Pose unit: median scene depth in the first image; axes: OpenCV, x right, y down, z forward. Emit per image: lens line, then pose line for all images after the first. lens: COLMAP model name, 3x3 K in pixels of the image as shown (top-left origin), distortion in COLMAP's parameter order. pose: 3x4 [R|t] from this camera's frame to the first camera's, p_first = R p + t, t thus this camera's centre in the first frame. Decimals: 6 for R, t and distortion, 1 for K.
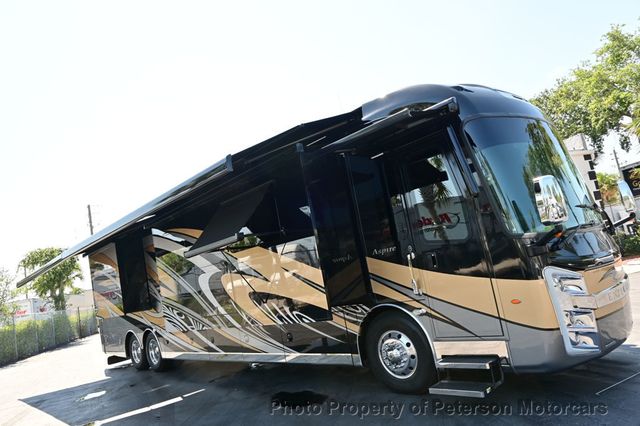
lens RADIAL K [[436.5, 0, 320.5], [0, 436.5, 216.2], [0, 0, 1]] dist [-0.001141, -0.001562]
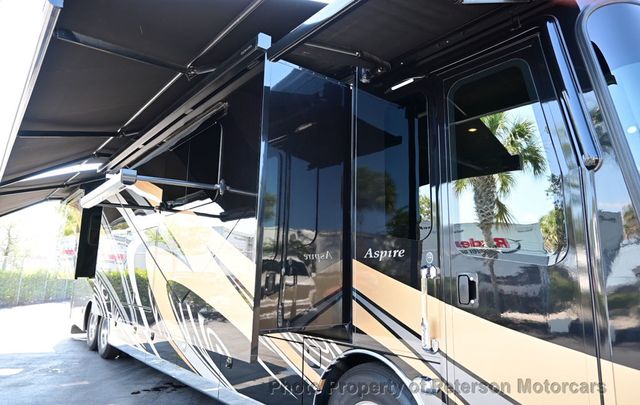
lens RADIAL K [[432.1, 0, 318.8], [0, 432.1, 198.9], [0, 0, 1]] dist [-0.000357, -0.000821]
pose [[0.973608, 0.187459, -0.130180, 0.115399], [-0.194727, 0.979805, -0.045426, 0.047958], [0.119035, 0.069577, 0.990449, 0.415322]]
